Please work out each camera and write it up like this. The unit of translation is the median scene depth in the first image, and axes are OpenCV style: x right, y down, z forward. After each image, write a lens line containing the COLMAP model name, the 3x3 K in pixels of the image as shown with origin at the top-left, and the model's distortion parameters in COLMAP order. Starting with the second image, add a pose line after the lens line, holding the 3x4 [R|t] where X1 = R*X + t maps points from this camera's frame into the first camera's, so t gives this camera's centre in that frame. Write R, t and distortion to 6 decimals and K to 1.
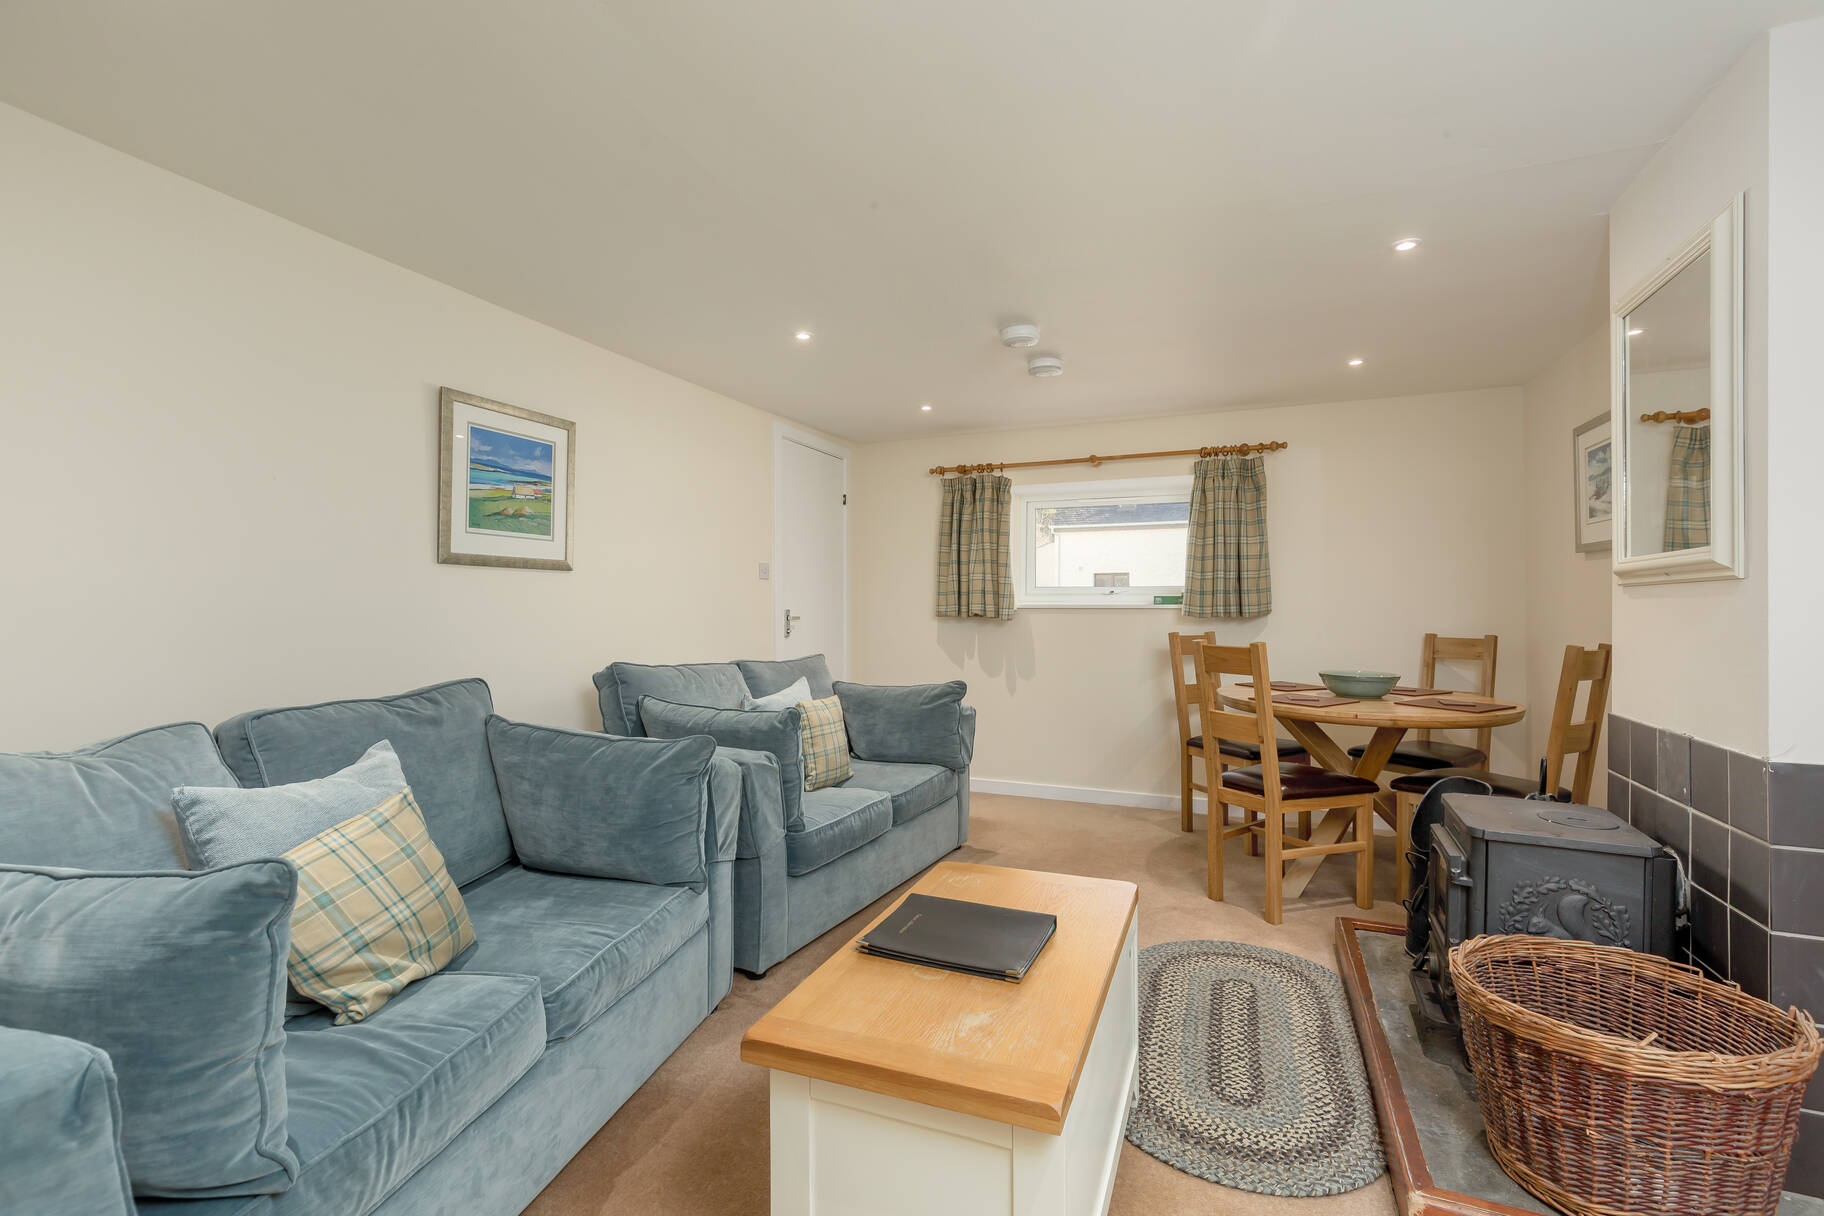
lens RADIAL K [[815.6, 0, 909.3], [0, 815.6, 601.3], [0, 0, 1]] dist [0.010339, -0.001388]
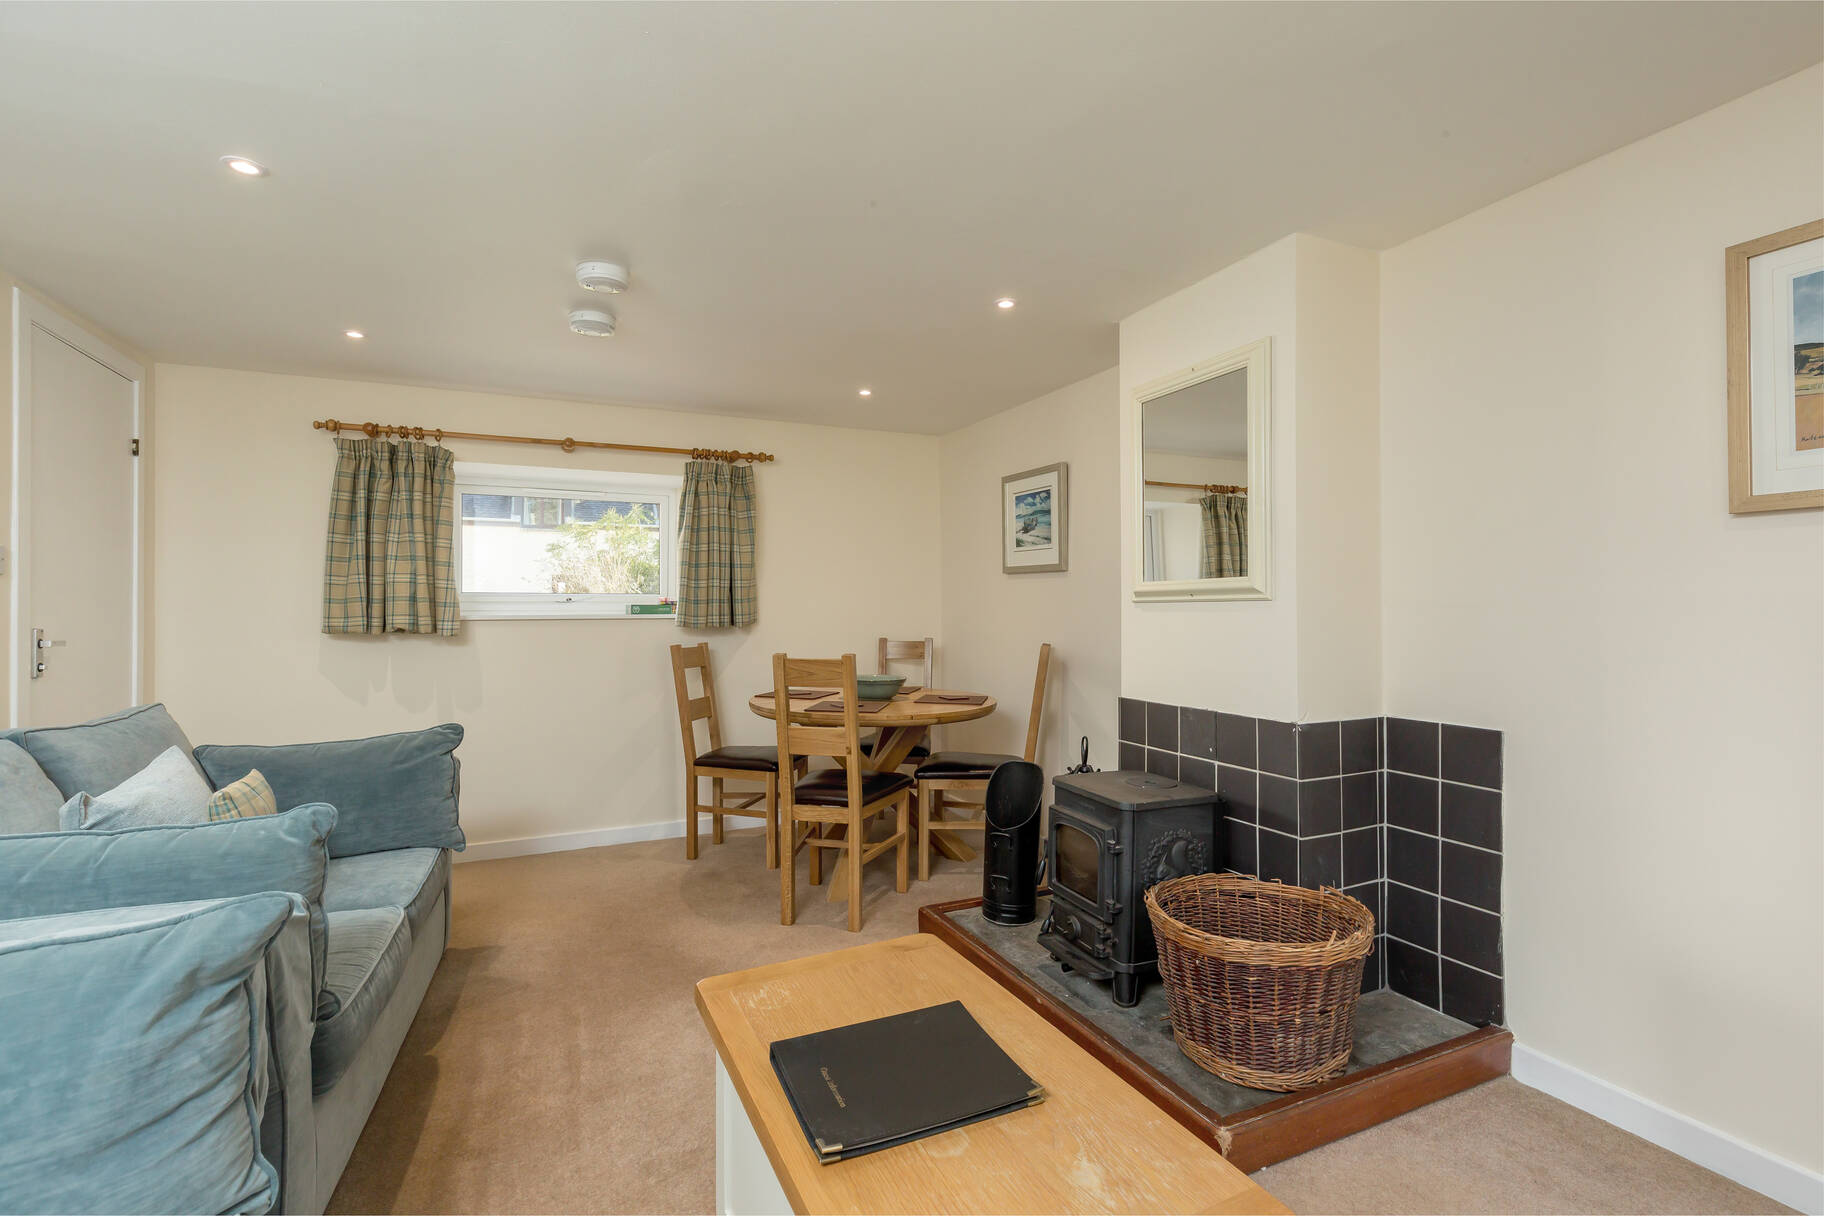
lens RADIAL K [[815.6, 0, 909.1], [0, 815.6, 603.5], [0, 0, 1]] dist [0.010339, -0.001388]
pose [[0.671556, 0.001565, 0.740952, -0.176348], [-0.000002, 0.999998, -0.002111, -0.006321], [-0.740954, 0.001417, 0.671554, 0.181653]]
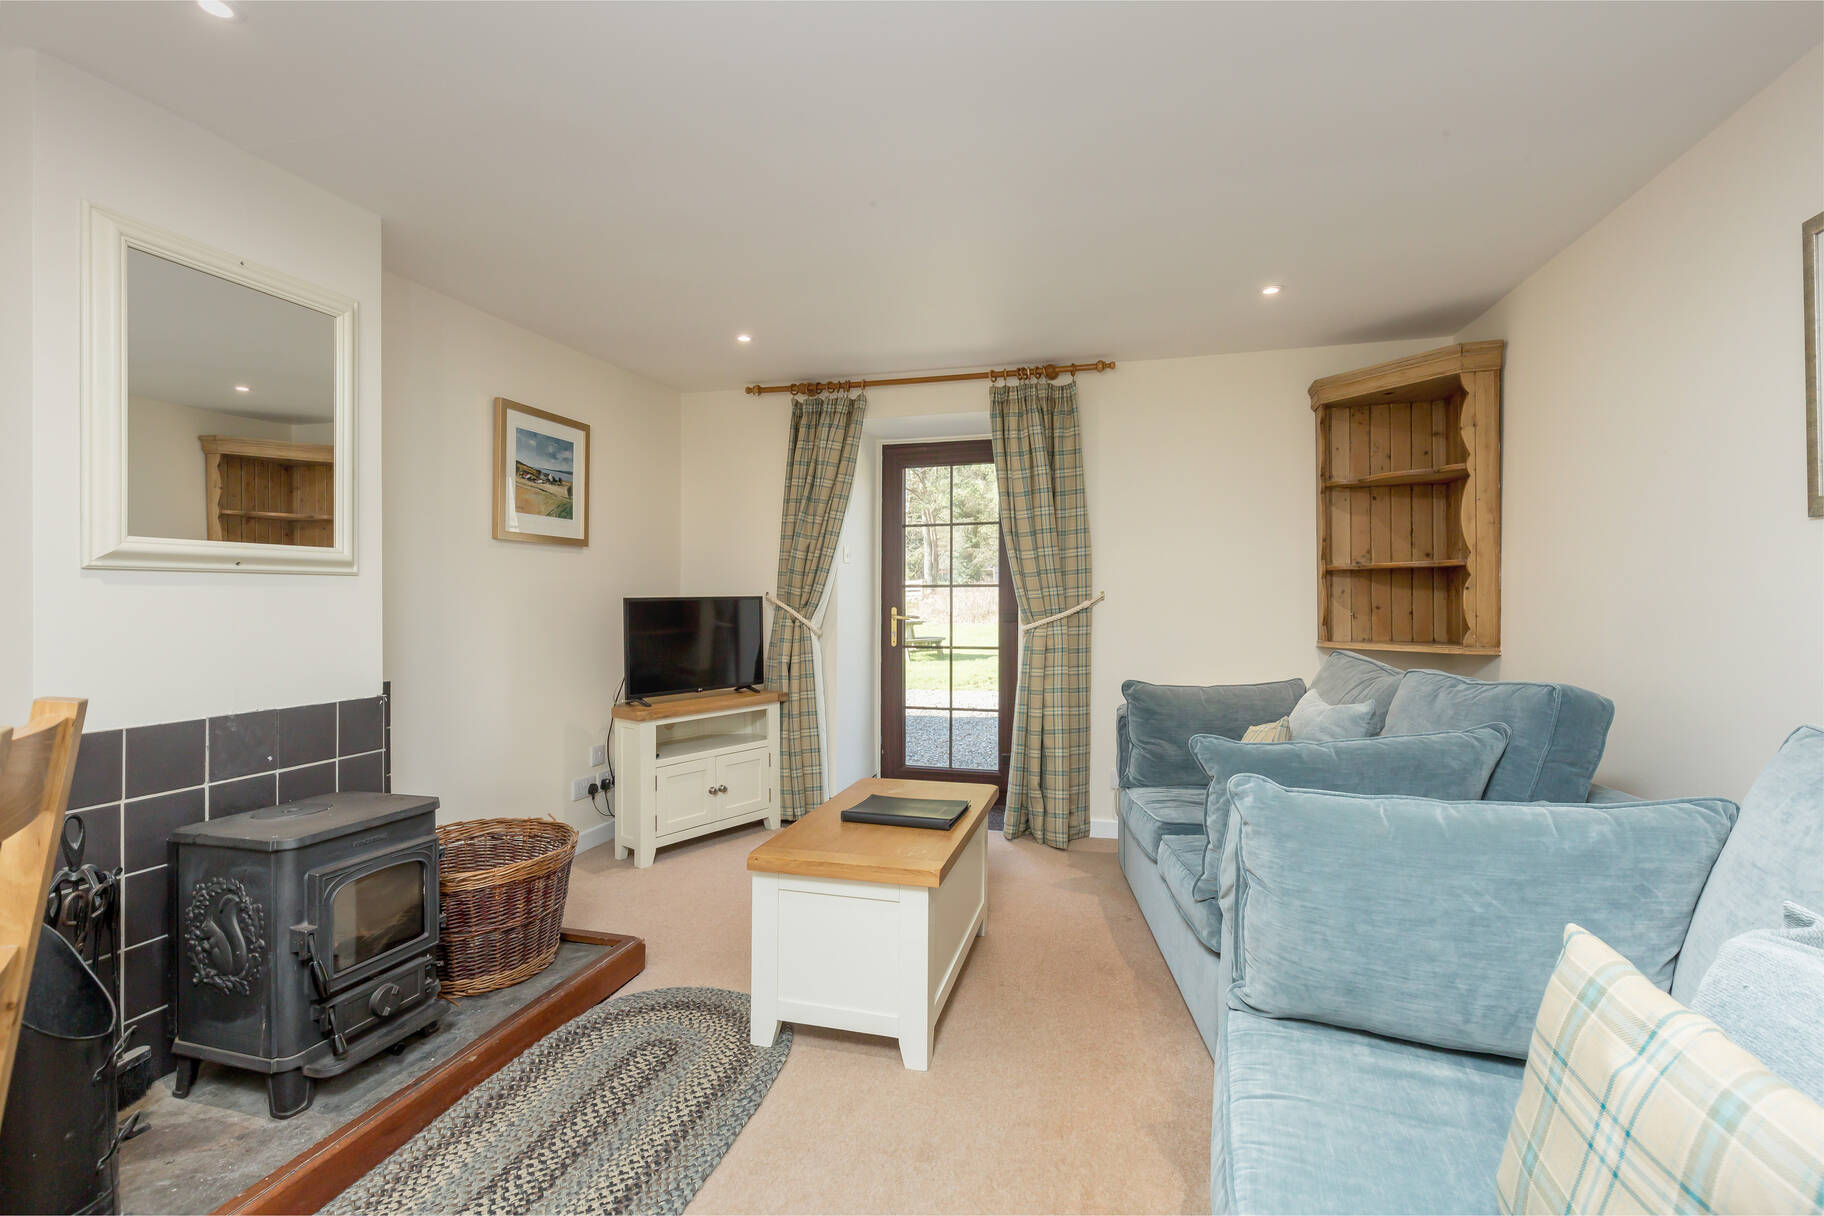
lens RADIAL K [[815.6, 0, 913.9], [0, 815.6, 605.4], [0, 0, 1]] dist [0.010339, -0.001388]
pose [[-0.993833, -0.006853, -0.110677, 0.077033], [-0.006923, 0.999976, 0.000246, 0.006152], [0.110673, 0.001010, -0.993856, 0.900046]]
